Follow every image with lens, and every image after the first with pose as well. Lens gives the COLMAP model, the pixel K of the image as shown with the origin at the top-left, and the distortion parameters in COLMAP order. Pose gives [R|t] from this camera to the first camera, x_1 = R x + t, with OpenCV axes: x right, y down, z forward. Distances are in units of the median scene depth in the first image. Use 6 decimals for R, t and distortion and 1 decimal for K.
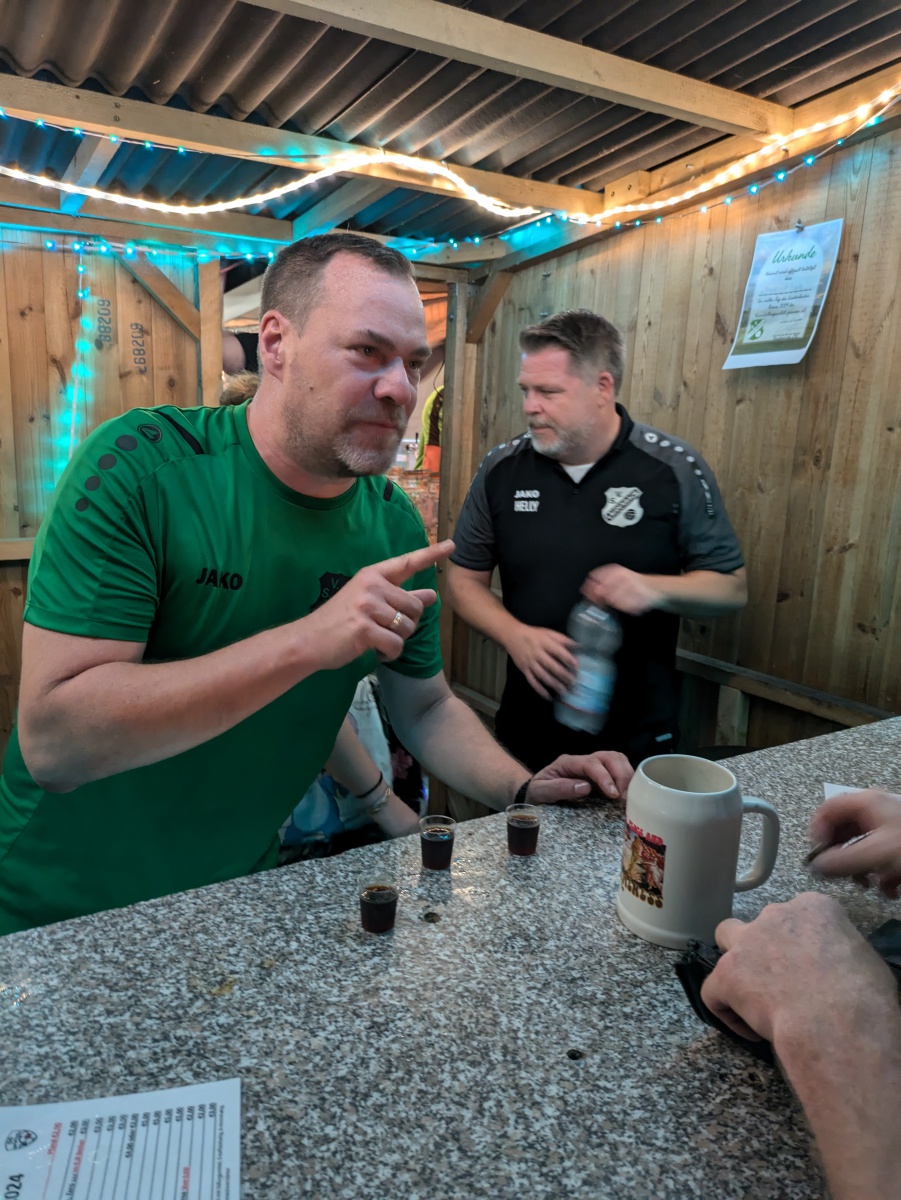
lens RADIAL K [[909.3, 0, 450.5], [0, 909.3, 600.0], [0, 0, 1]] dist [0.014776, -0.004941]
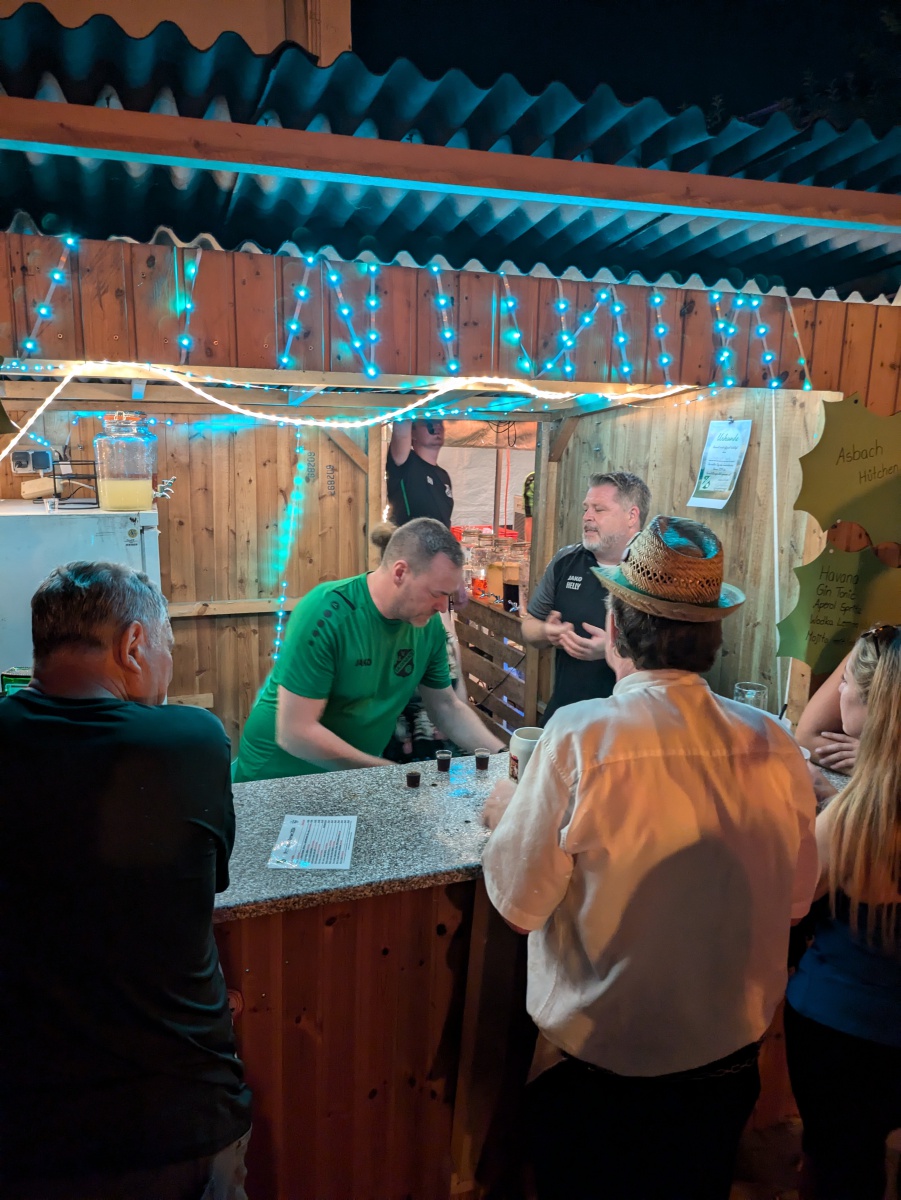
lens RADIAL K [[928.3, 0, 411.9], [0, 928.3, 595.8], [0, 0, 1]] dist [0.002056, -0.009472]
pose [[0.972770, 0.020090, -0.230898, 0.212960], [-0.025768, 0.999435, -0.021600, -0.053340], [0.230334, 0.026961, 0.972738, -0.658115]]
